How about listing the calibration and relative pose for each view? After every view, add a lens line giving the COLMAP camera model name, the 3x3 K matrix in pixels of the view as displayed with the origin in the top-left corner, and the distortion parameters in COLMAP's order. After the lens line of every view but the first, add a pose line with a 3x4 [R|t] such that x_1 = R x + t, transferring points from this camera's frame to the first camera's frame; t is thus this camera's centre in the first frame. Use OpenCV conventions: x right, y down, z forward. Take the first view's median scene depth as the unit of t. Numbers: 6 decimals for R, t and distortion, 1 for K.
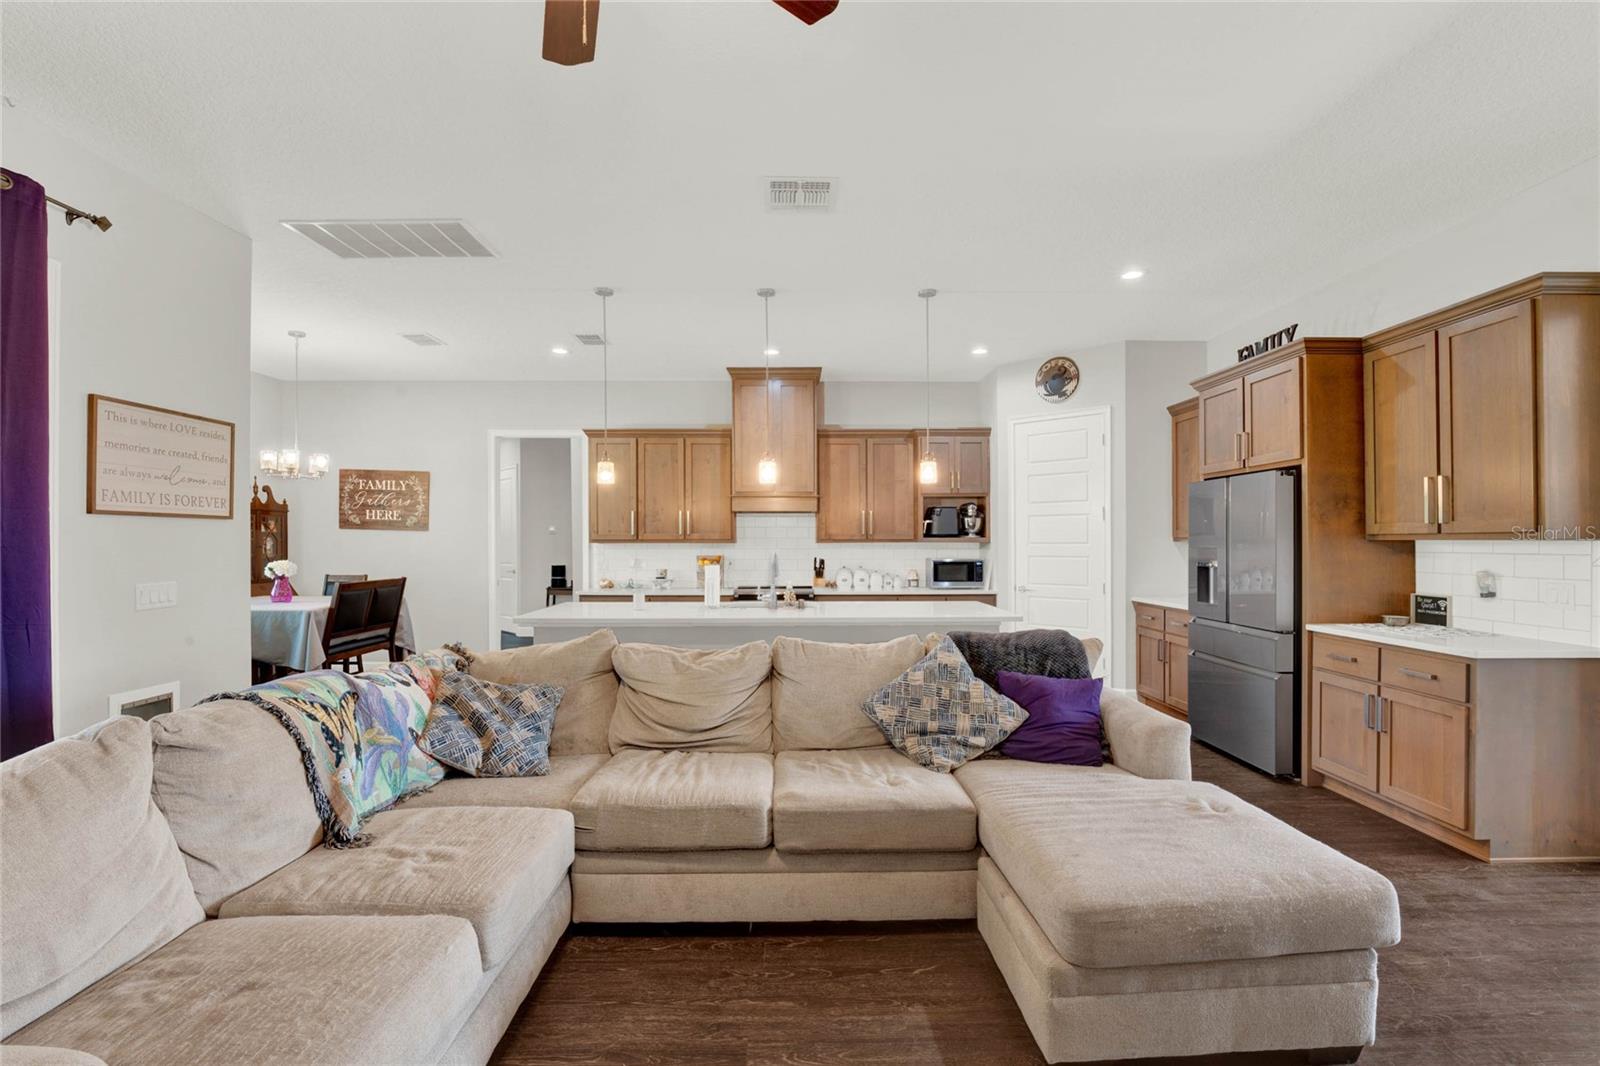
lens RADIAL K [[708.0, 0, 807.2], [0, 708.0, 544.9], [0, 0, 1]] dist [-0.019793, -0.000052]
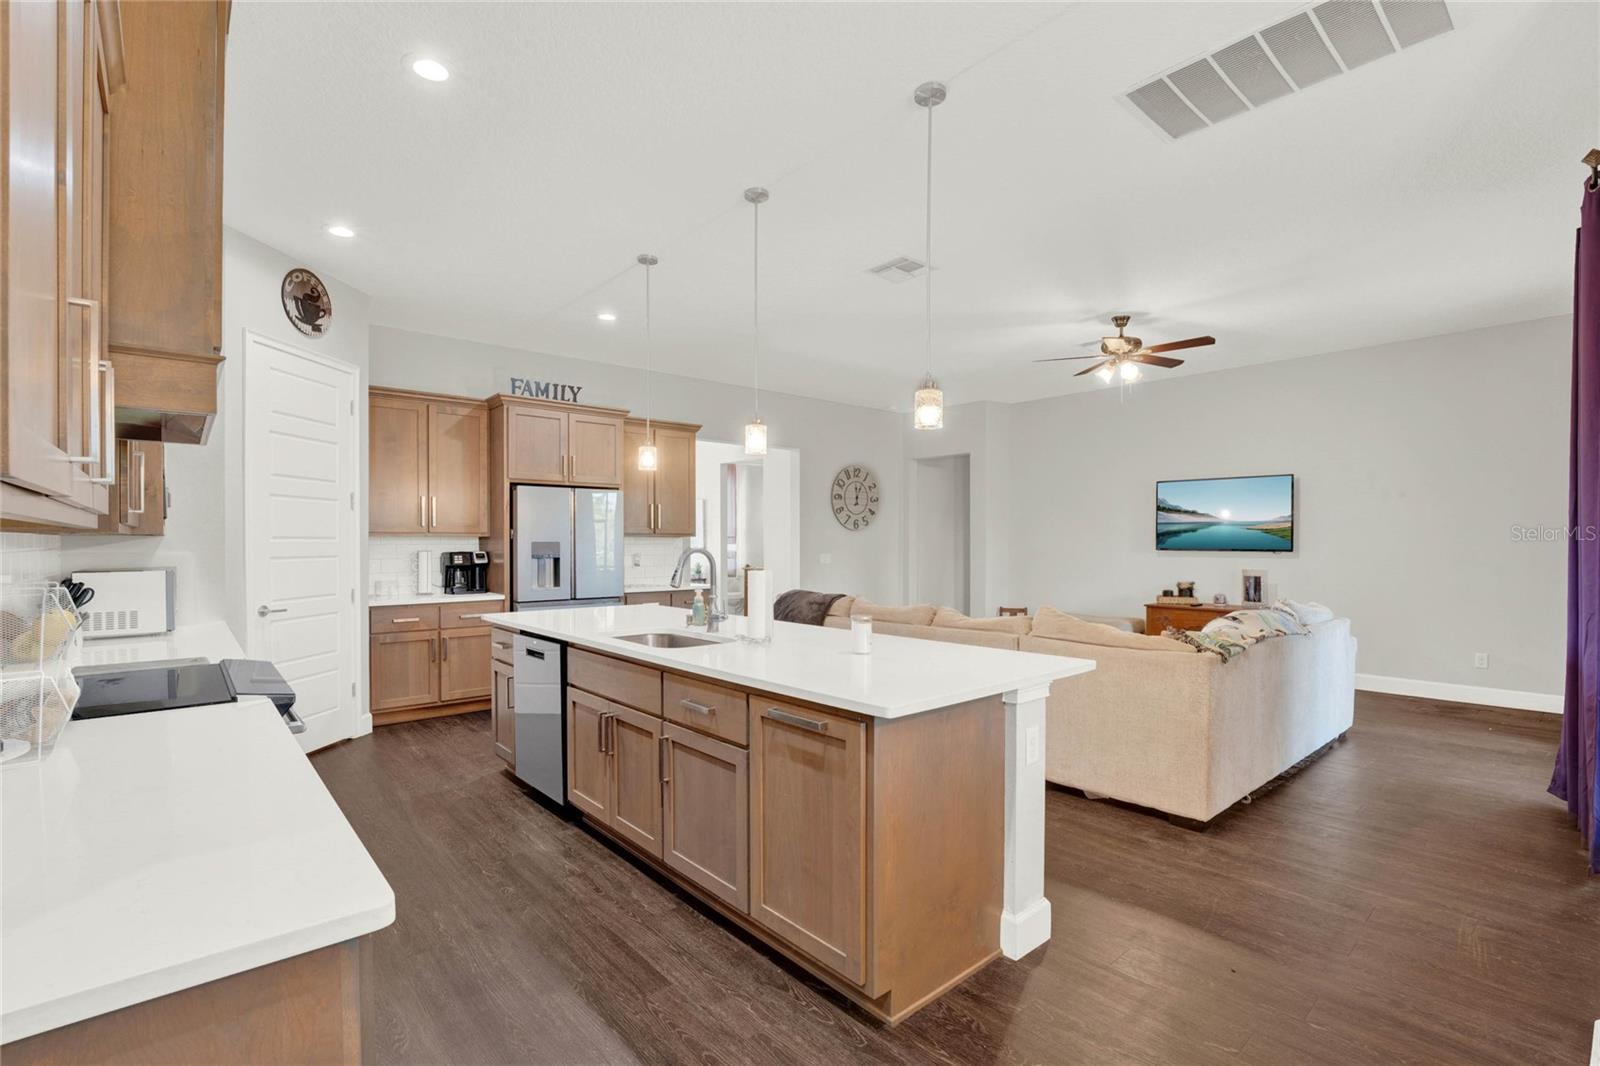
lens RADIAL K [[721.3, 0, 795.6], [0, 721.3, 536.4], [0, 0, 1]] dist [-0.008934, -0.000055]
pose [[-0.628733, 0.004033, 0.777611, -0.507258], [0.002318, 0.999992, -0.003313, -0.000615], [-0.777618, -0.000280, -0.628737, 1.090716]]
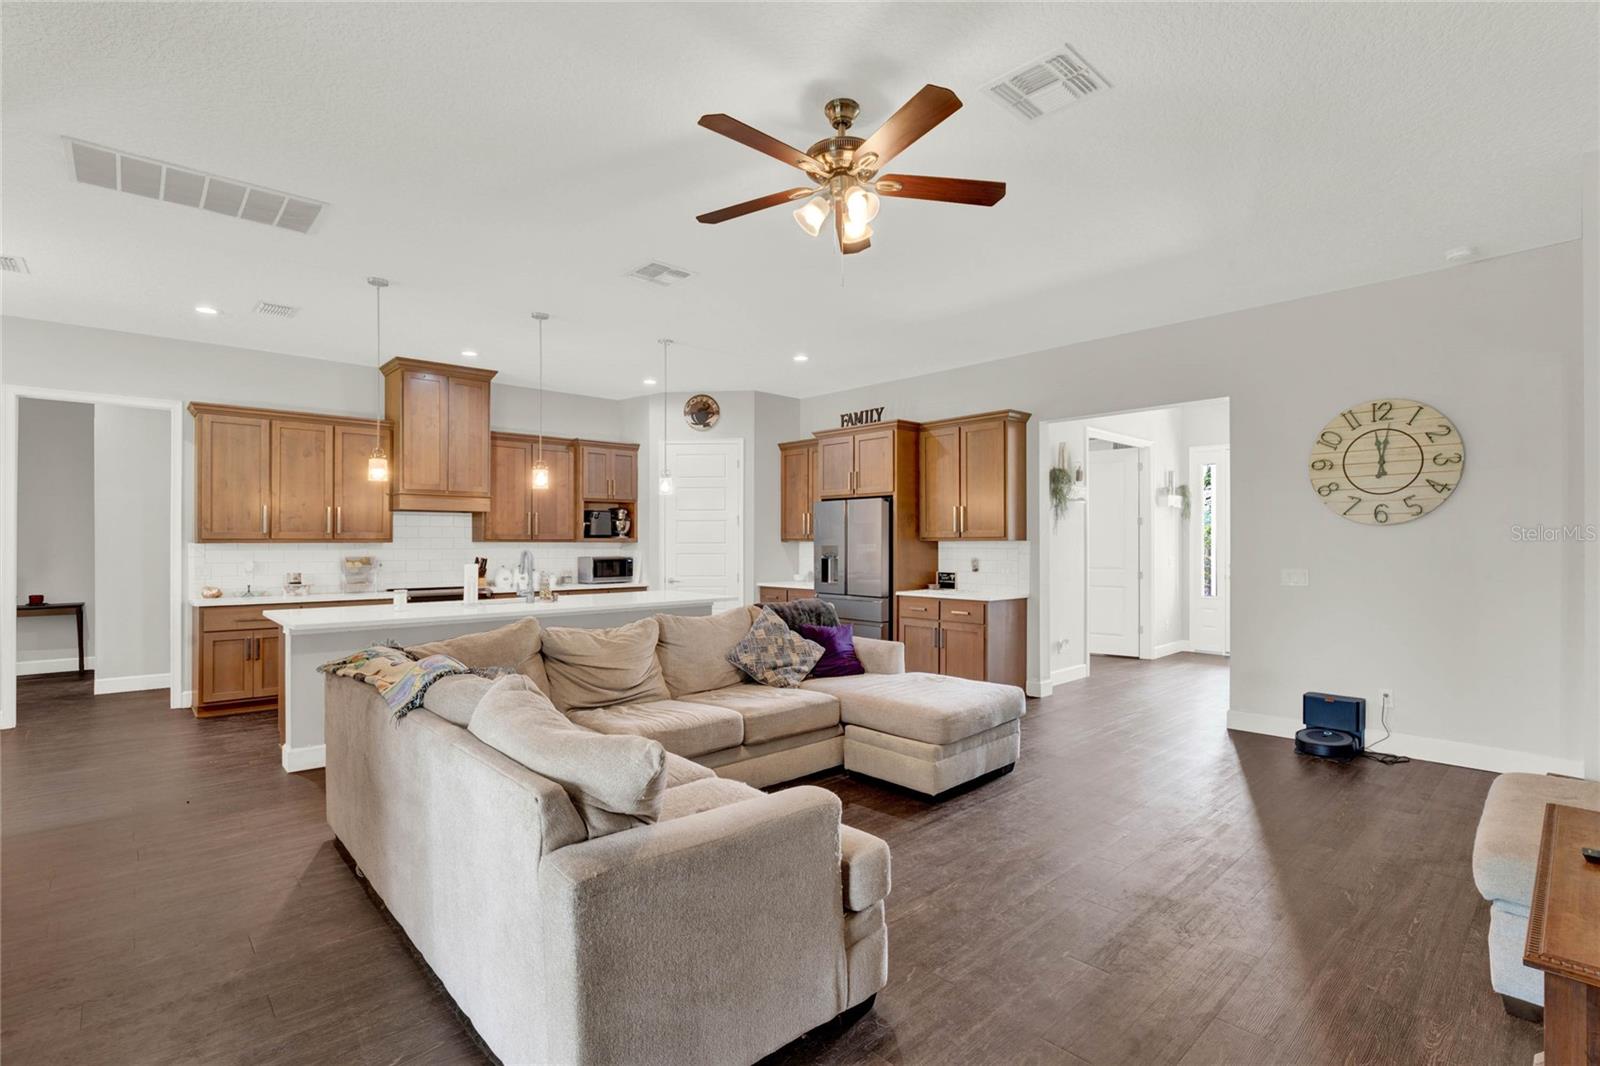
lens RADIAL K [[739.3, 0, 806.8], [0, 739.3, 542.2], [0, 0, 1]] dist [-0.017213, -0.000272]
pose [[0.743879, 0.001075, 0.668314, -0.392483], [0.001962, 0.999991, -0.003792, 0.001749], [-0.668312, 0.004132, 0.743870, -0.103422]]
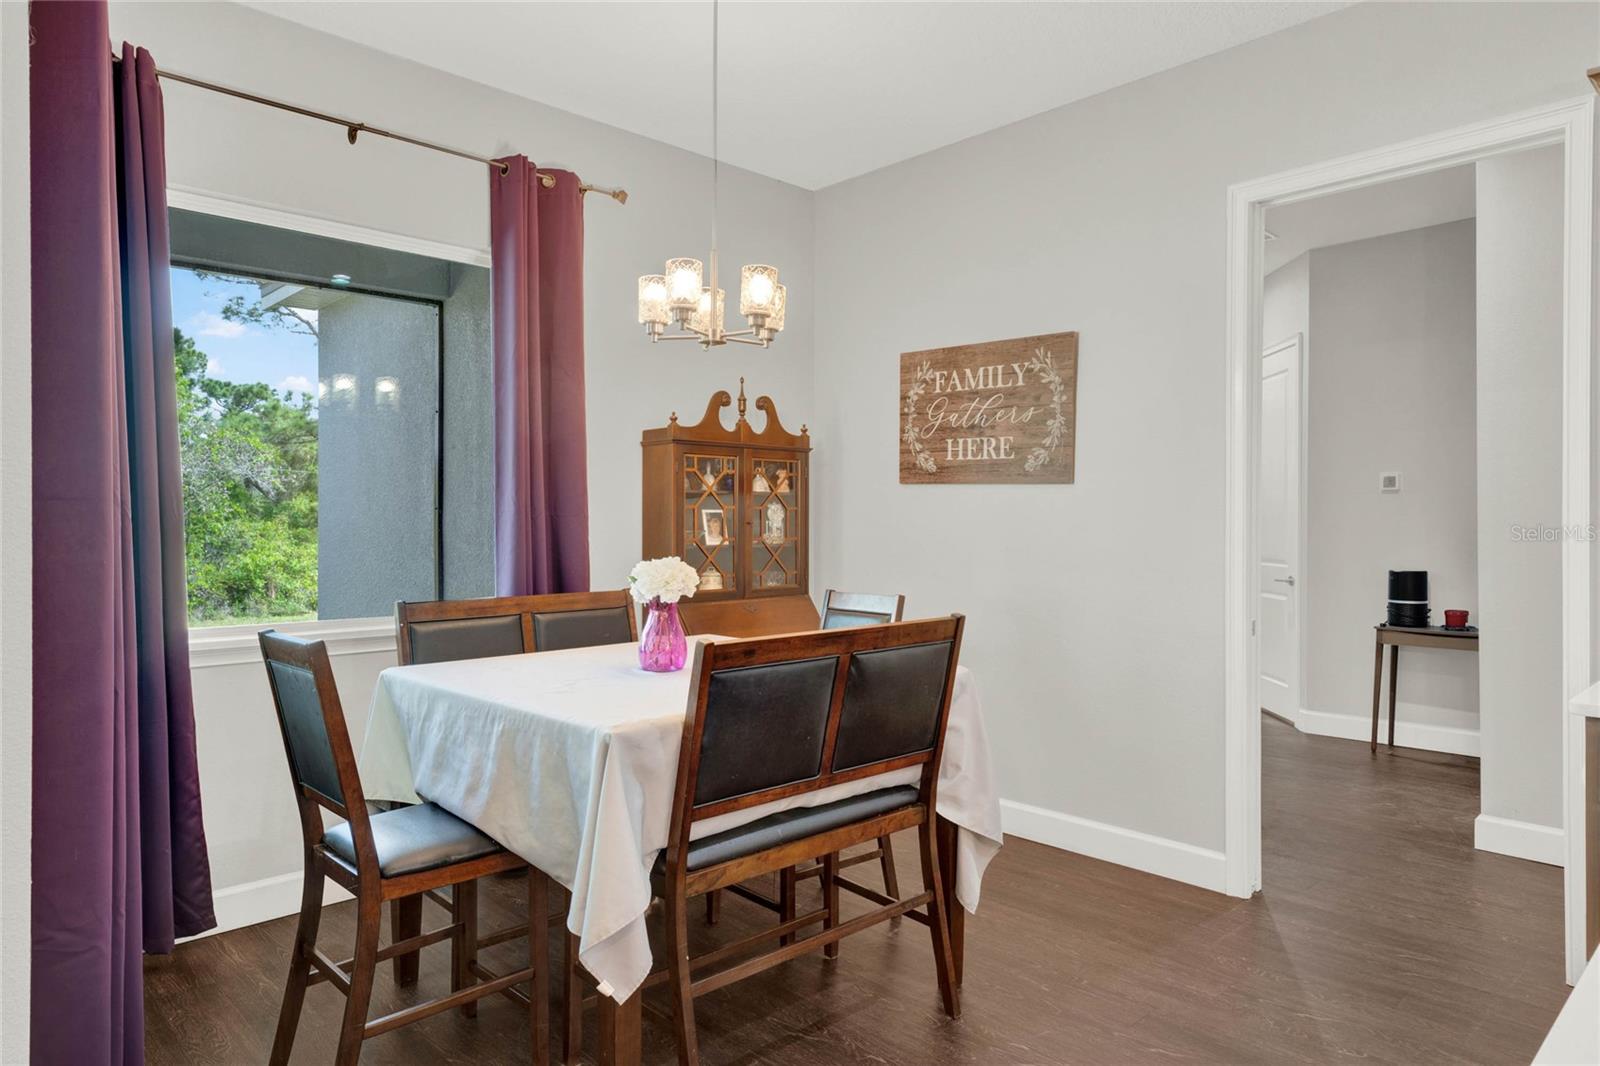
lens RADIAL K [[997.8, 0, 804.0], [0, 997.8, 529.8], [0, 0, 1]] dist [0.008519, 0.001405]
pose [[0.667020, 0.003046, -0.745034, -0.260124], [-0.000641, 0.999994, 0.003514, 0.004765], [0.745039, -0.001866, 0.667018, 0.600134]]
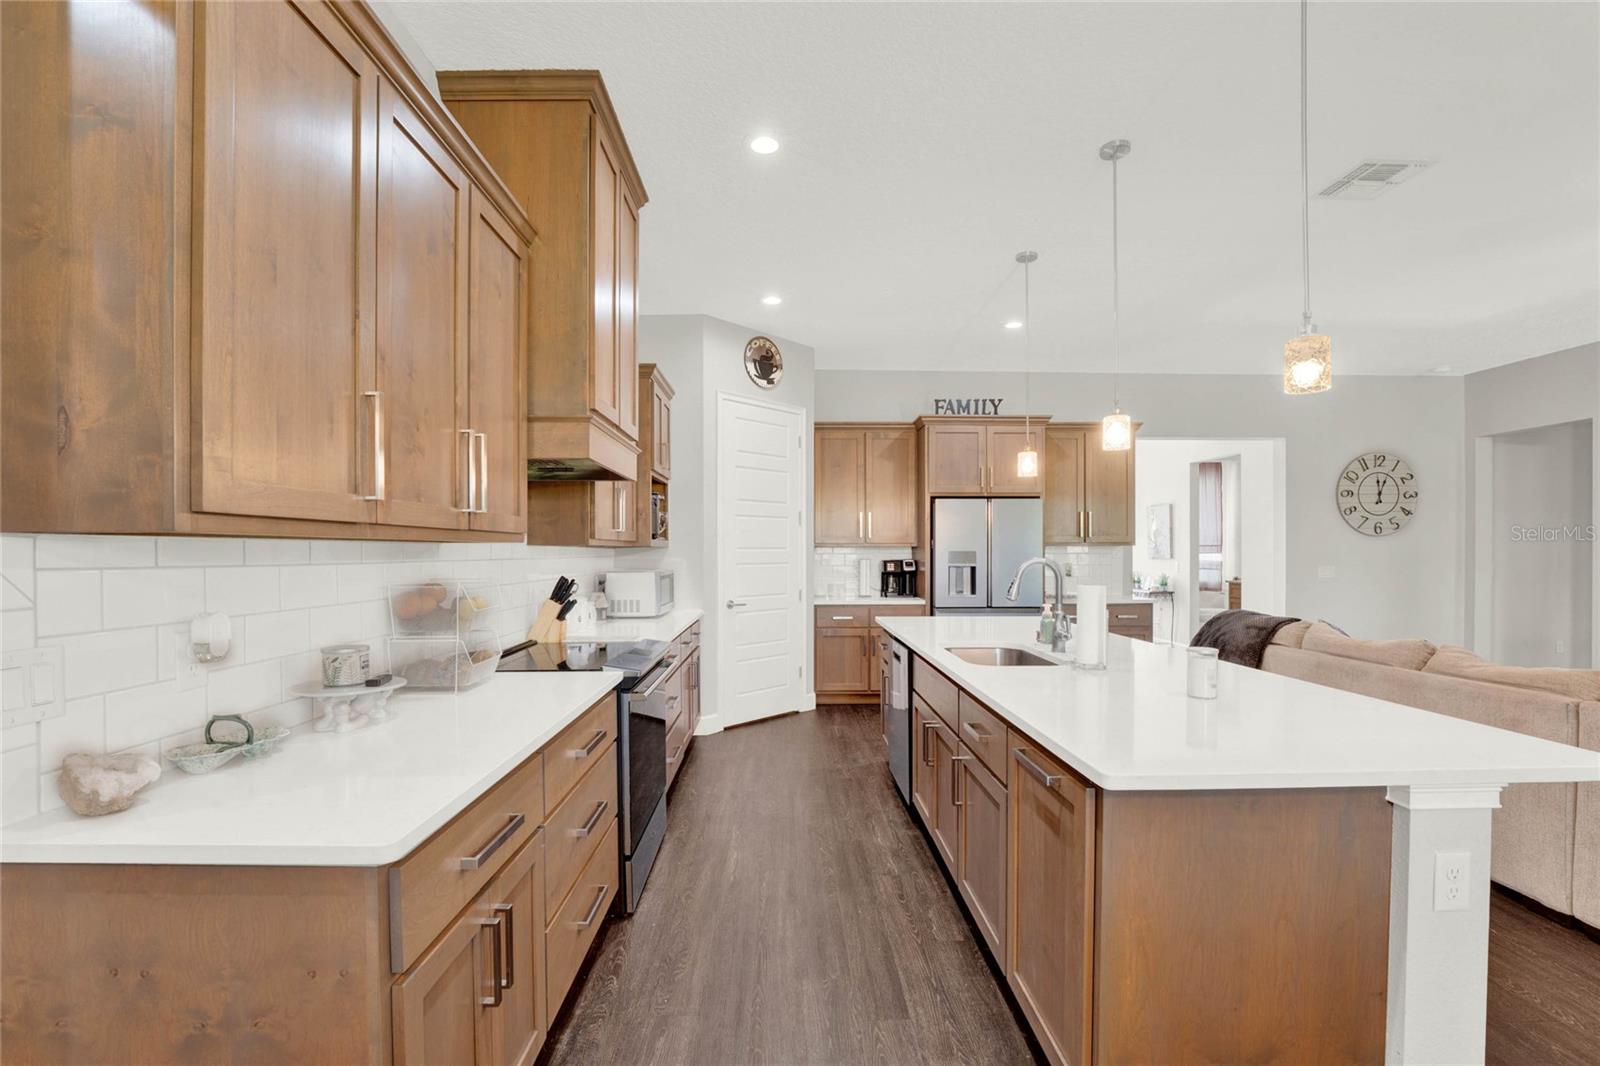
lens RADIAL K [[686.7, 0, 811.9], [0, 686.7, 549.6], [0, 0, 1]] dist [-0.020082, 0.000013]
pose [[0.006013, -0.000146, 0.999982, -0.510733], [0.005189, 0.999987, 0.000115, -0.000862], [-0.999968, 0.005188, 0.006014, 0.953607]]
